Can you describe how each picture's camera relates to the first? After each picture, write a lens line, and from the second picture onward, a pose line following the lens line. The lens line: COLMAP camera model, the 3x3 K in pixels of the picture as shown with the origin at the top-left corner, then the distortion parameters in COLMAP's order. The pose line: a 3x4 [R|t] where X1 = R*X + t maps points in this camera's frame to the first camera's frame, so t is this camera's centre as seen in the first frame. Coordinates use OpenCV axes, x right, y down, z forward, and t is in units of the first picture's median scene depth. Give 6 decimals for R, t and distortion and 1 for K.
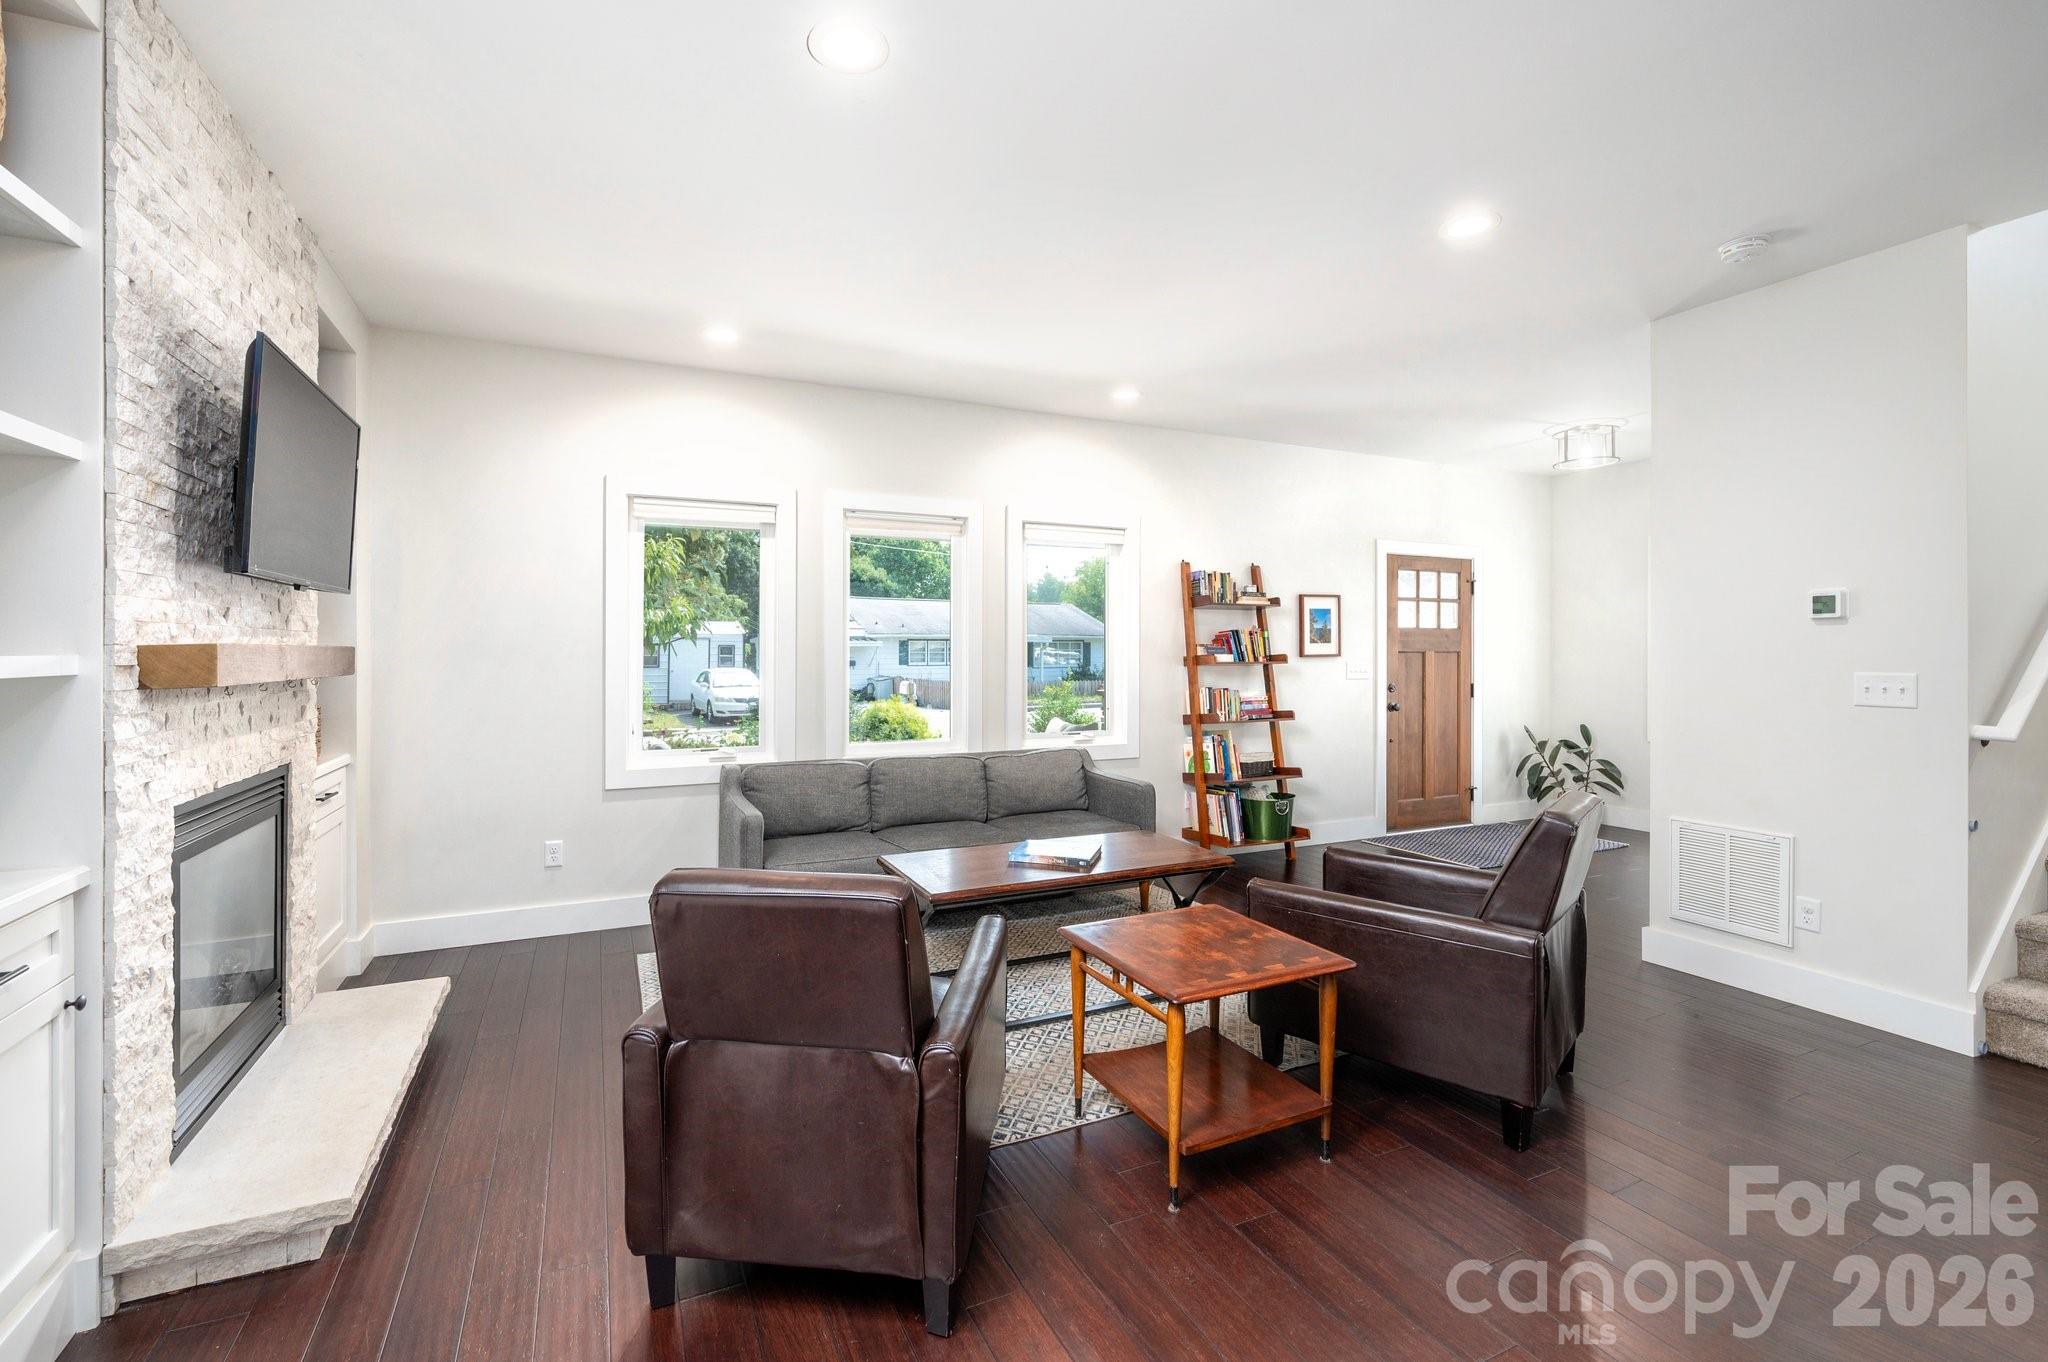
lens RADIAL K [[873.1, 0, 993.5], [0, 873.1, 652.2], [0, 0, 1]] dist [-0.000674, 0.000216]
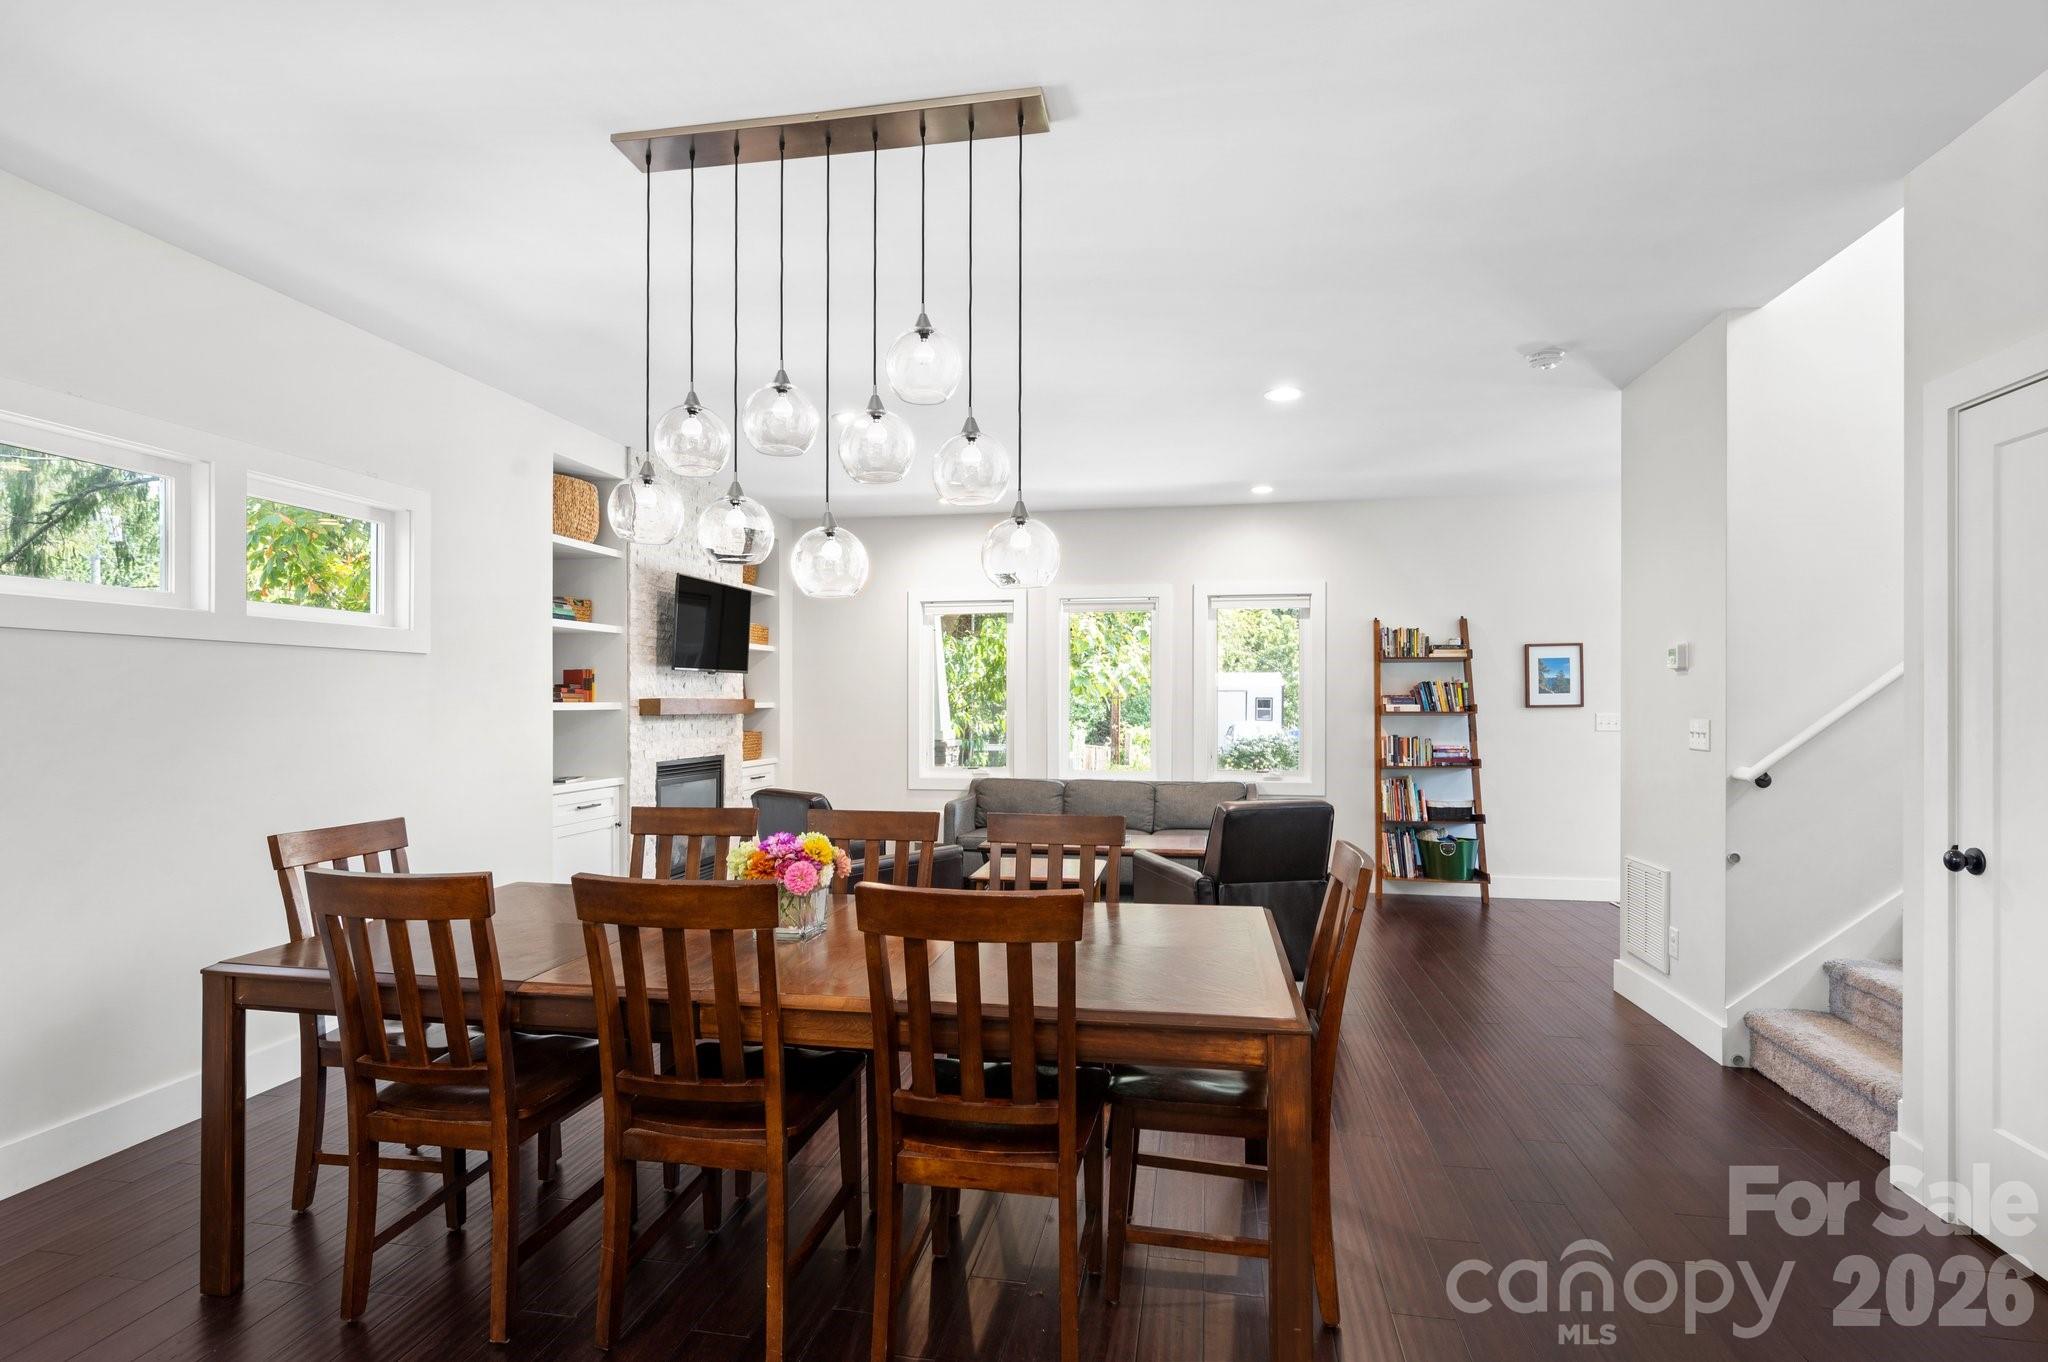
lens RADIAL K [[1014.1, 0, 1018.4], [0, 1014.1, 698.9], [0, 0, 1]] dist [0.001657, 0.000389]
pose [[0.815395, -0.002661, -0.578899, 0.589585], [-0.001225, 0.999979, -0.006321, 0.003838], [0.578904, 0.005863, 0.815375, -0.289246]]
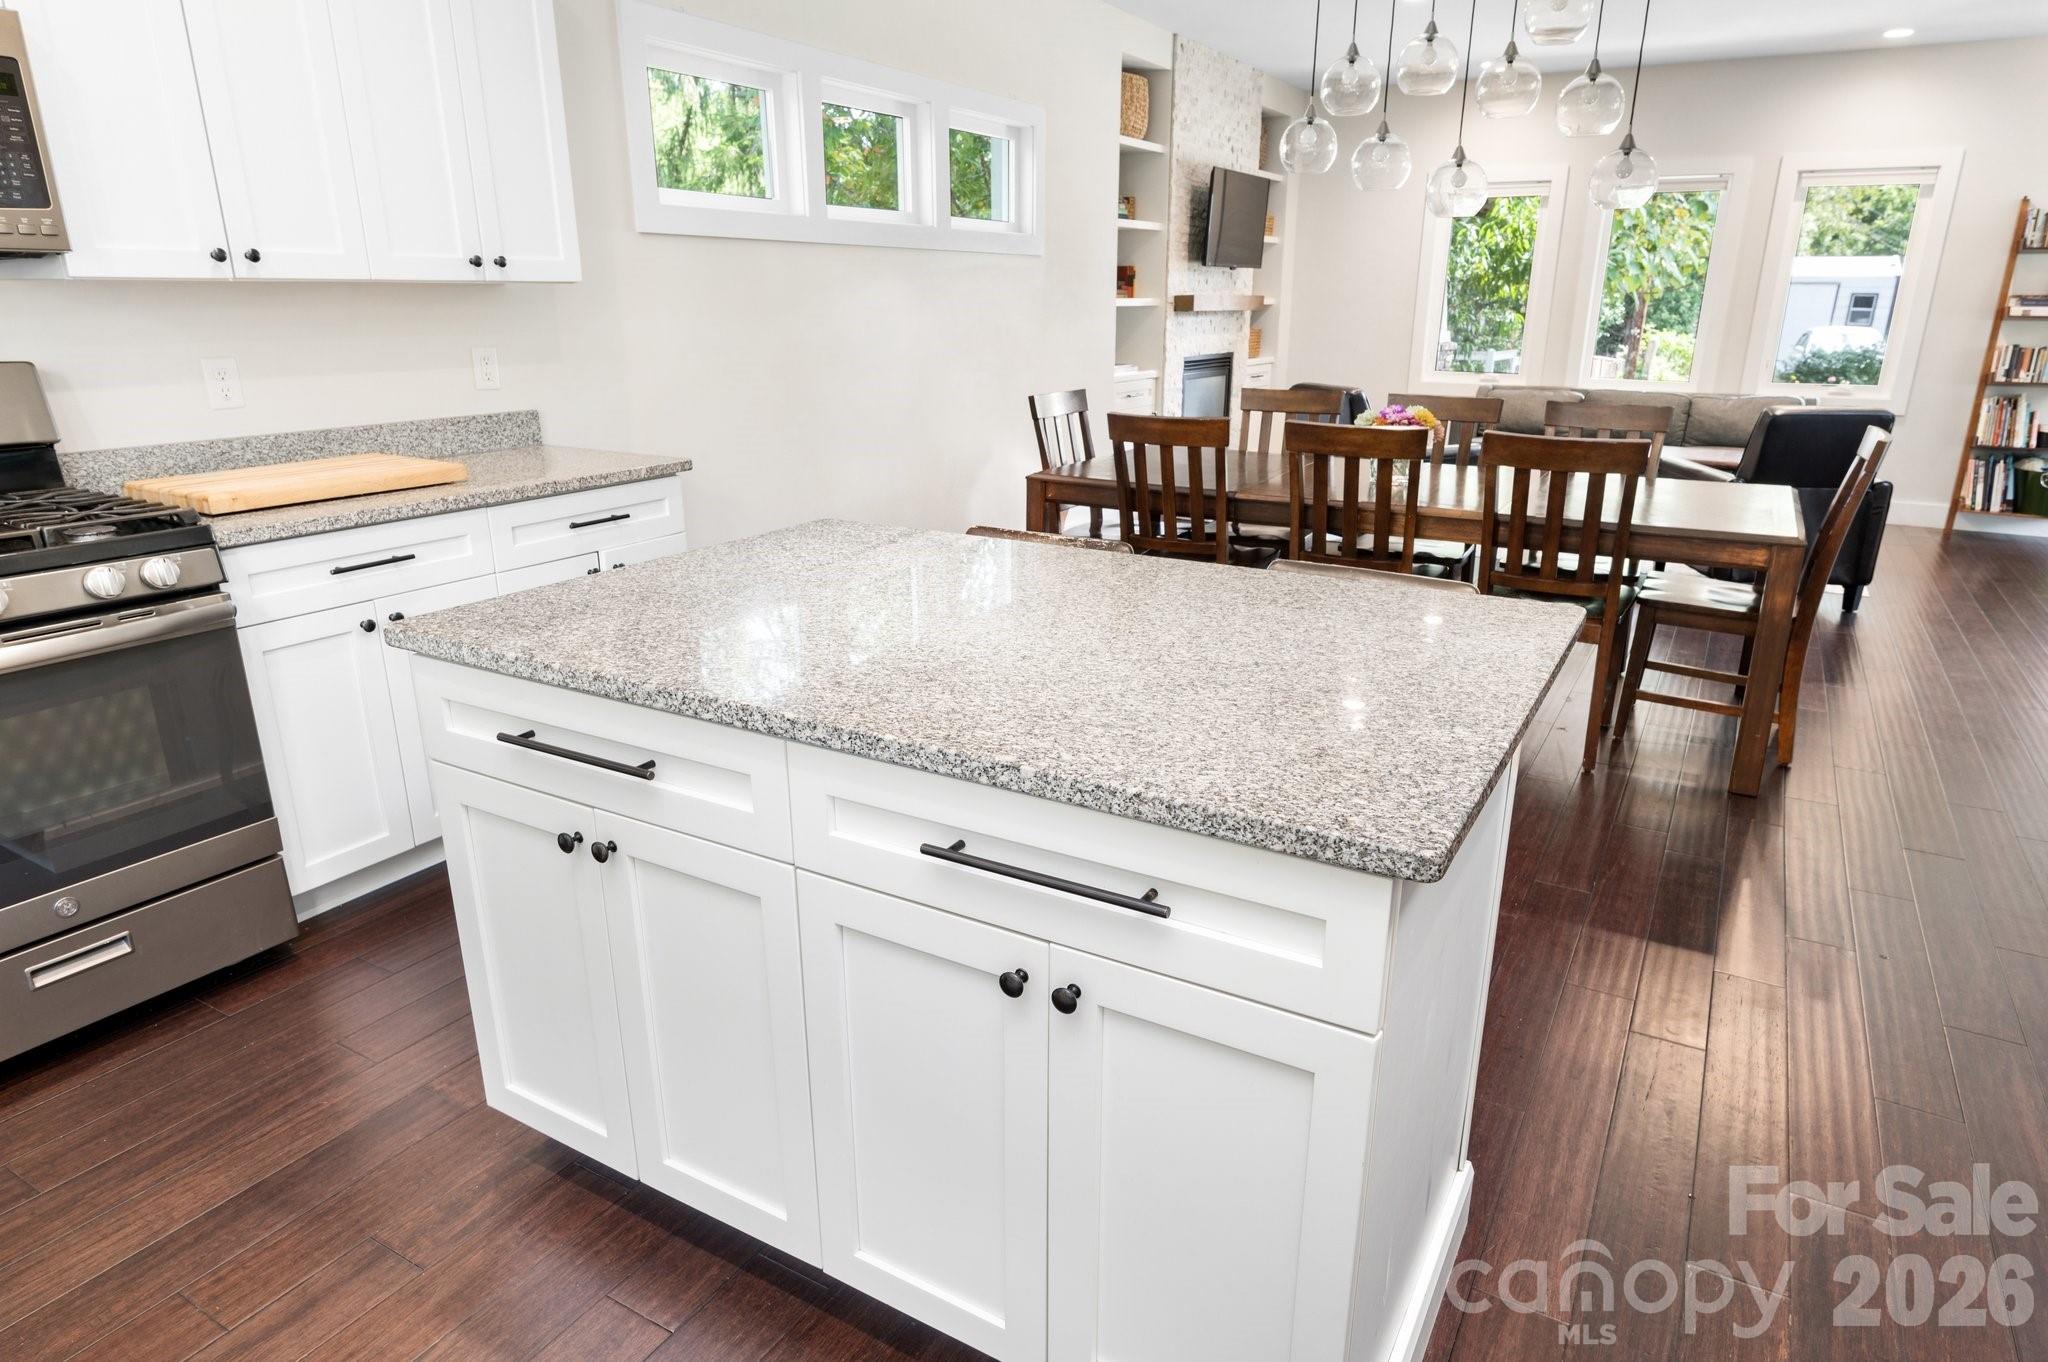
lens RADIAL K [[1212.8, 0, 1037.2], [0, 1212.8, 697.0], [0, 0, 1]] dist [-0.010186, 0.004094]
pose [[0.573642, 0.260116, -0.776707, 0.731920], [-0.006044, 0.949556, 0.313538, 0.000639], [0.819084, -0.175164, 0.546278, -0.592326]]
